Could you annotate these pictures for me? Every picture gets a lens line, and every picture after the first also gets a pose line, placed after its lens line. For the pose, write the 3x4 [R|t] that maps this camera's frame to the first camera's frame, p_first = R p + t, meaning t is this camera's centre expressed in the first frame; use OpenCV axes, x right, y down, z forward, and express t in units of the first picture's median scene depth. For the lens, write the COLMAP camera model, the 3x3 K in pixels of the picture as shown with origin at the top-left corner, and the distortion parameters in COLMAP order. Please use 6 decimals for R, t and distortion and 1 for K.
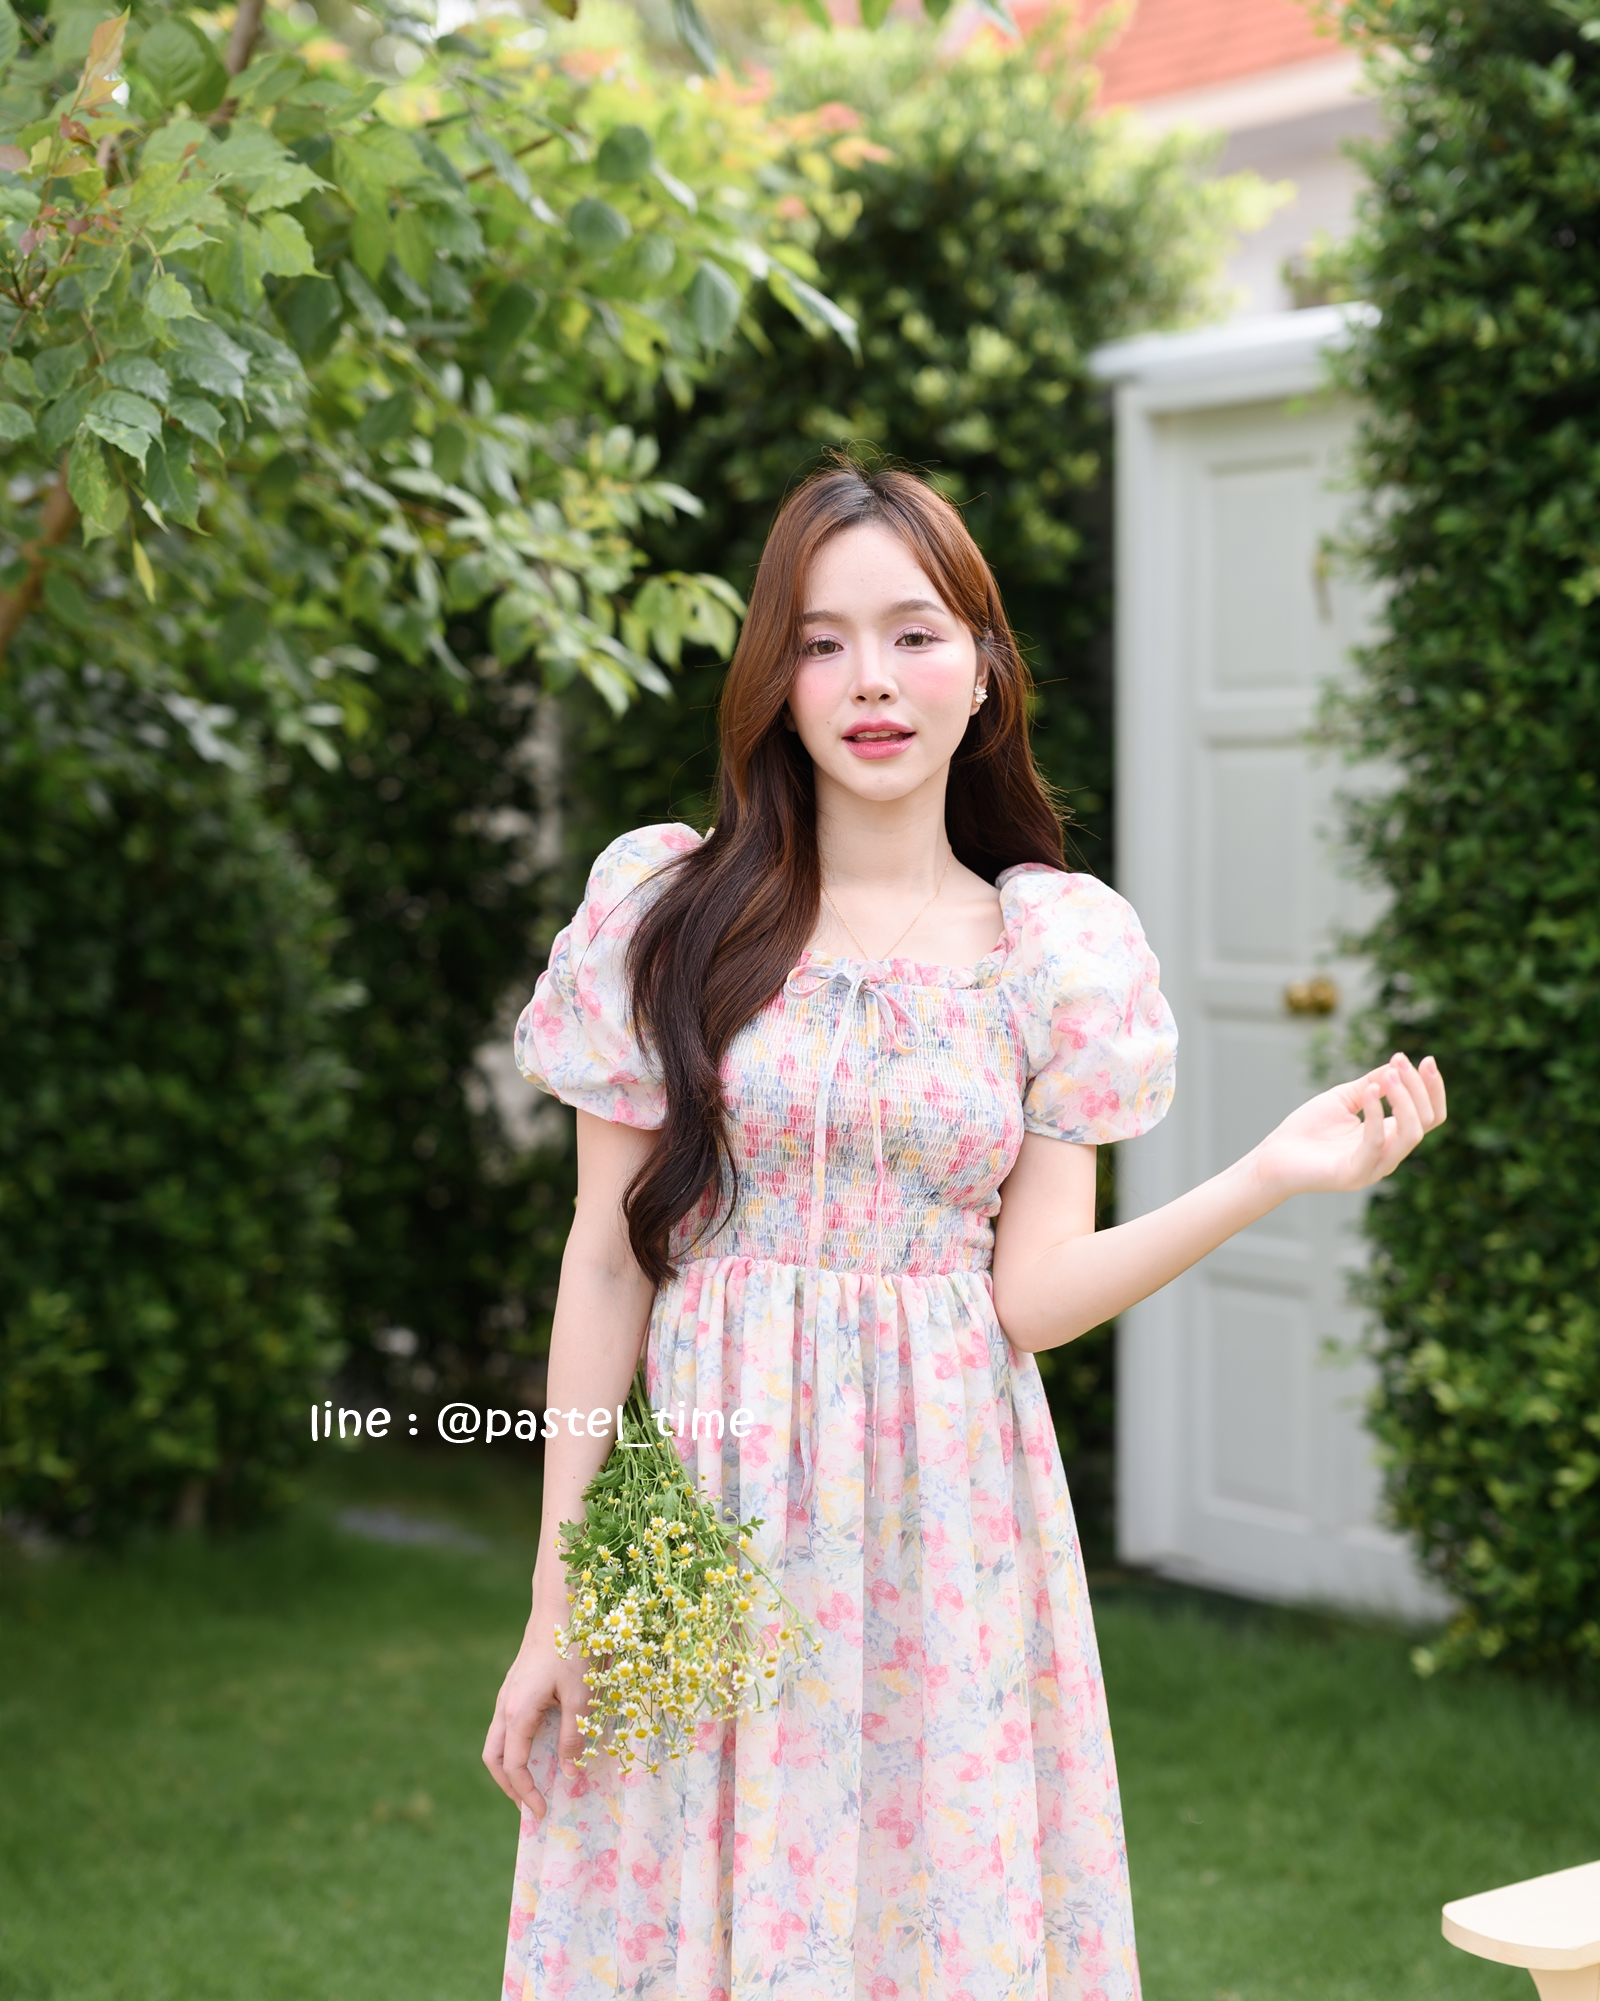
lens RADIAL K [[3471.1, 0, 817.4], [0, 3471.1, 1019.9], [0, 0, 1]] dist [0.090848, 0.000000]
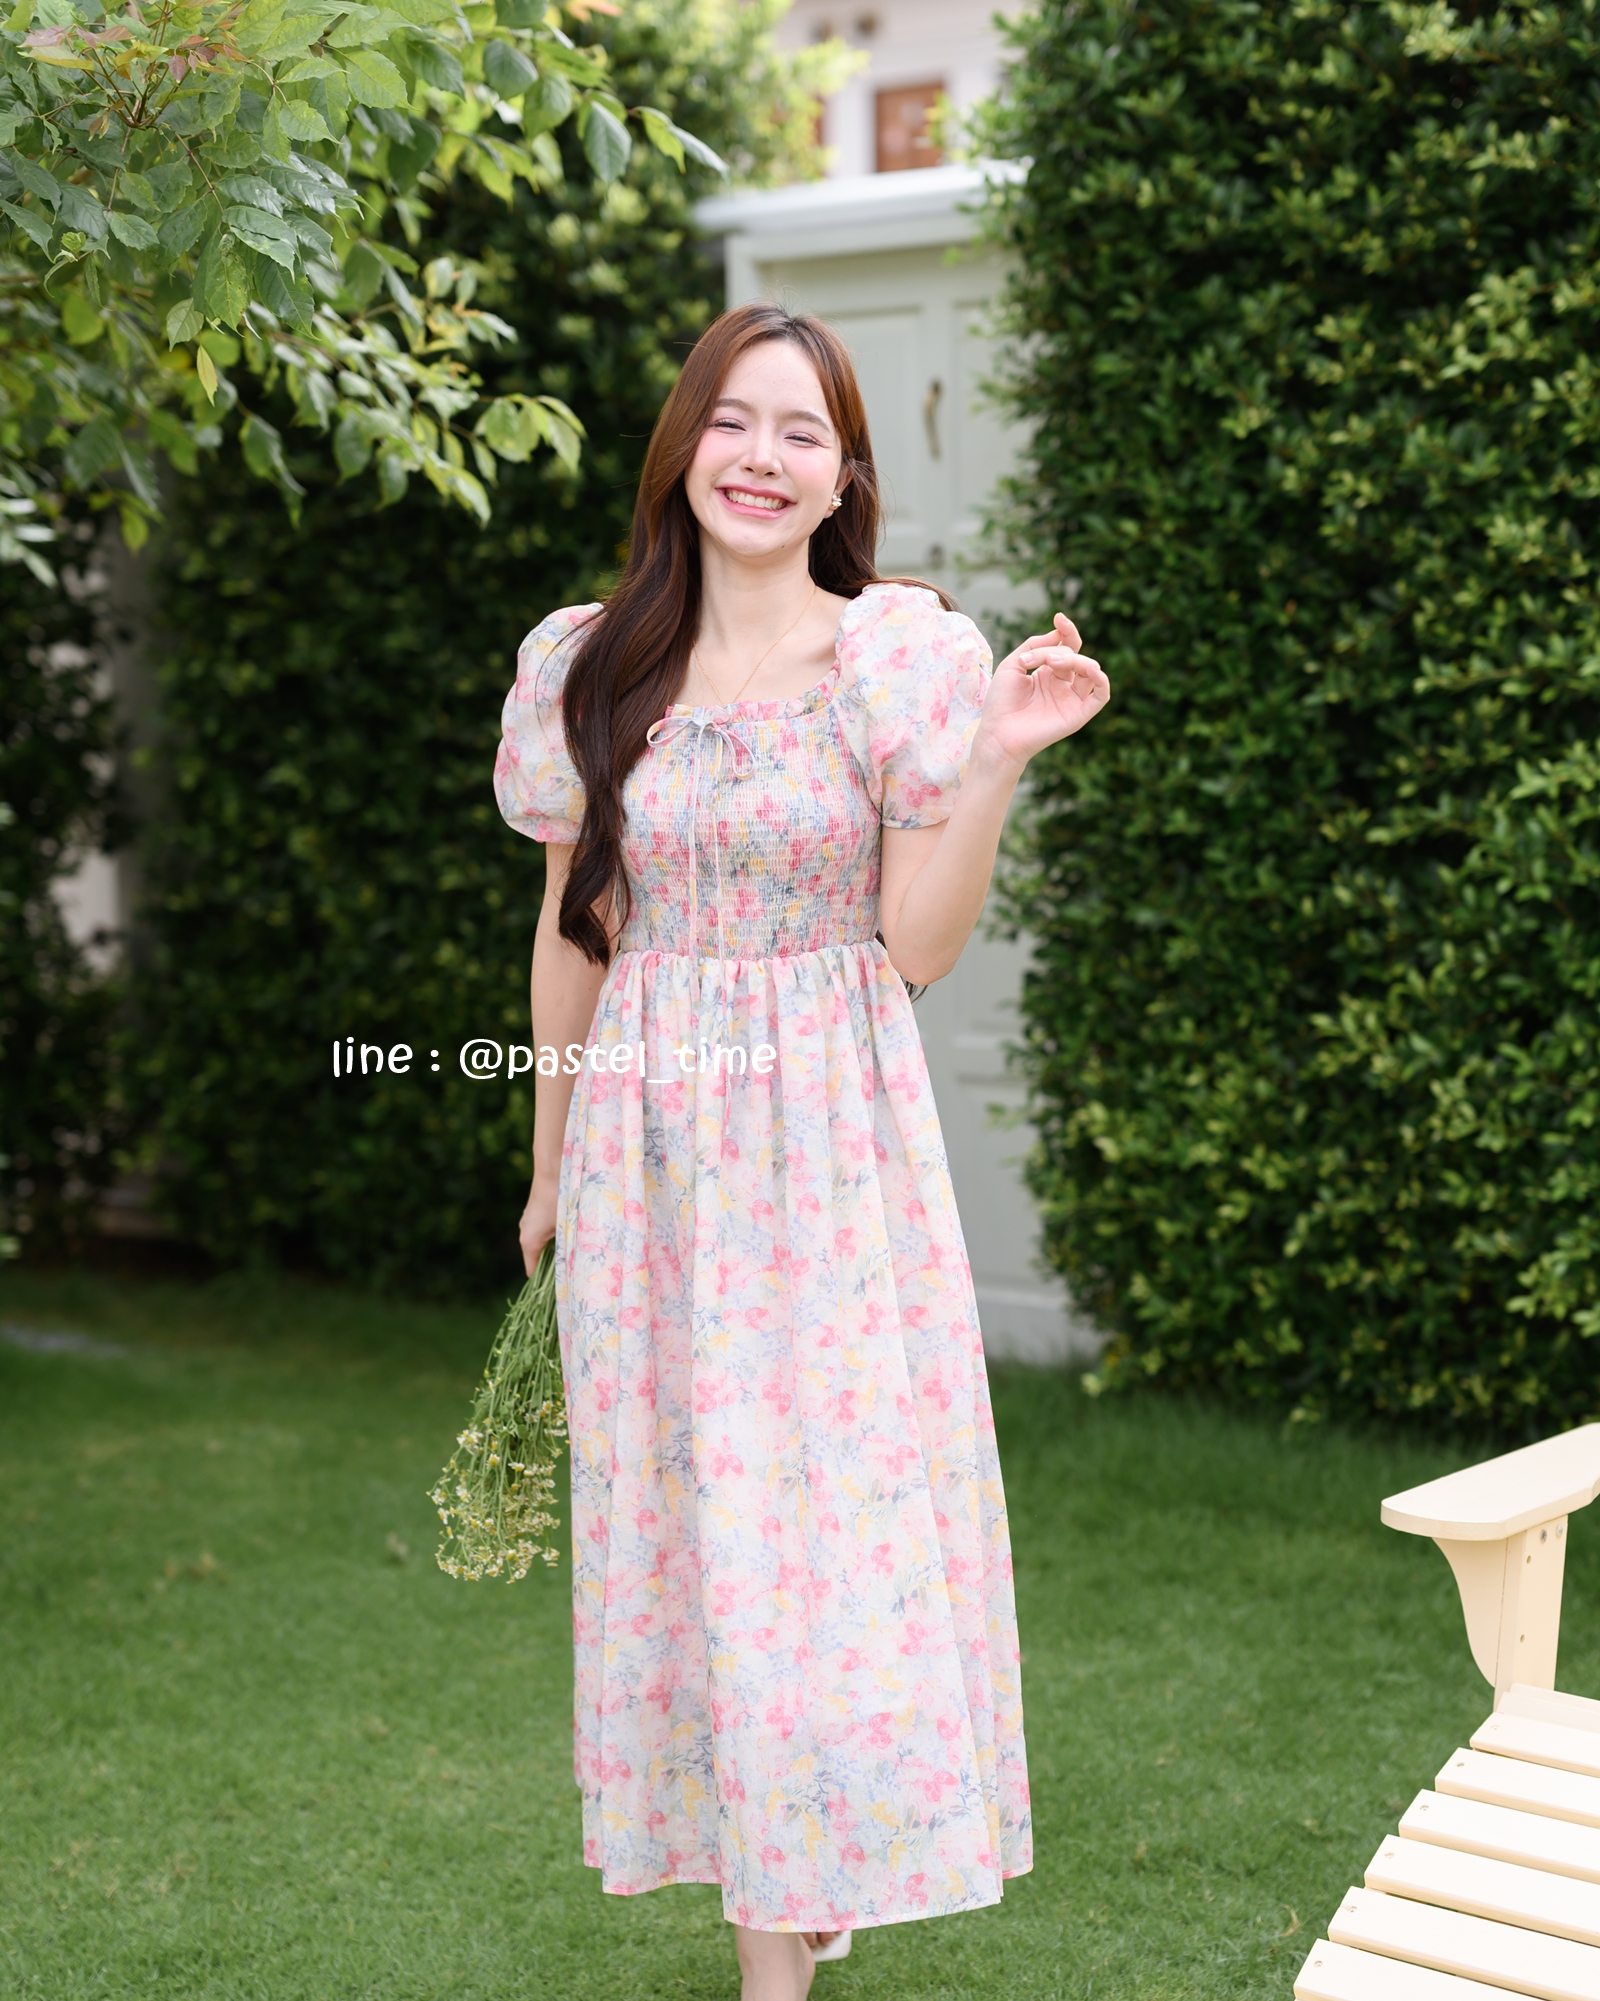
lens RADIAL K [[3471.1, 0, 850.3], [0, 3471.1, 1007.3], [0, 0, 1]] dist [0.090848, 0.000000]
pose [[0.973932, -0.026033, 0.225342, -0.153674], [0.018443, 0.999192, 0.035722, 0.021100], [-0.226090, -0.030635, 0.973625, -0.071537]]
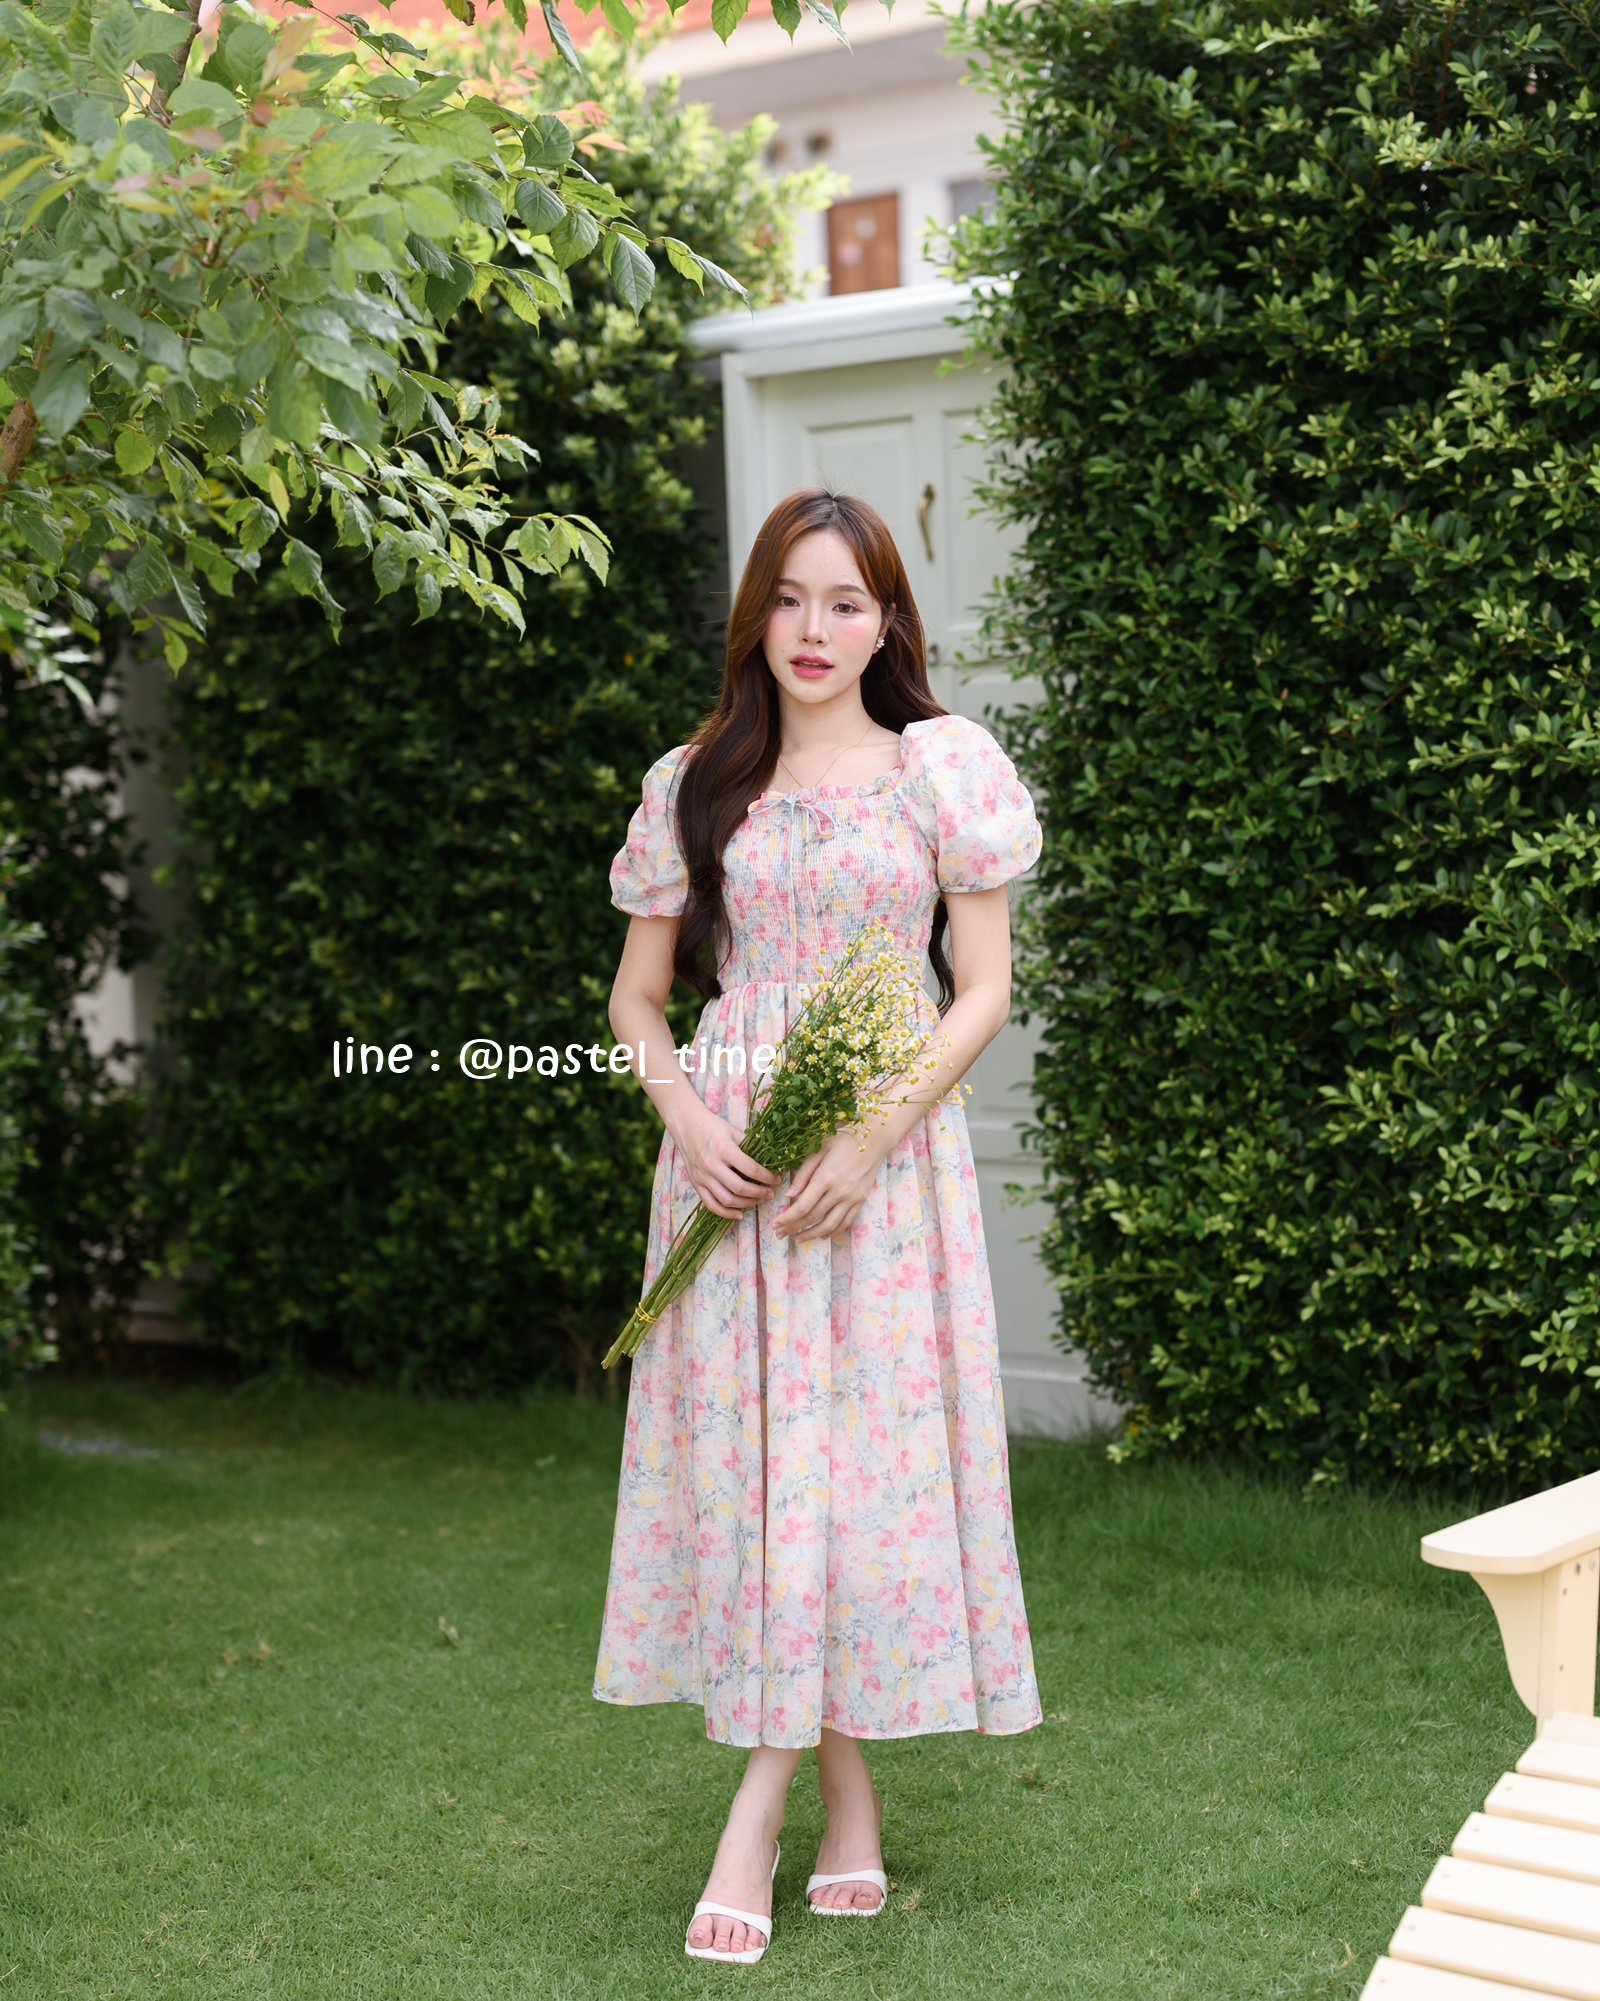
lens RADIAL K [[3471.1, 0, 817.6], [0, 3471.1, 983.2], [0, 0, 1]] dist [0.090848, 0.000000]
pose [[0.972920, -0.045994, 0.226518, -0.178050], [0.047502, 0.998870, -0.001208, 0.025527], [-0.226207, 0.011936, 0.974006, -0.102409]]
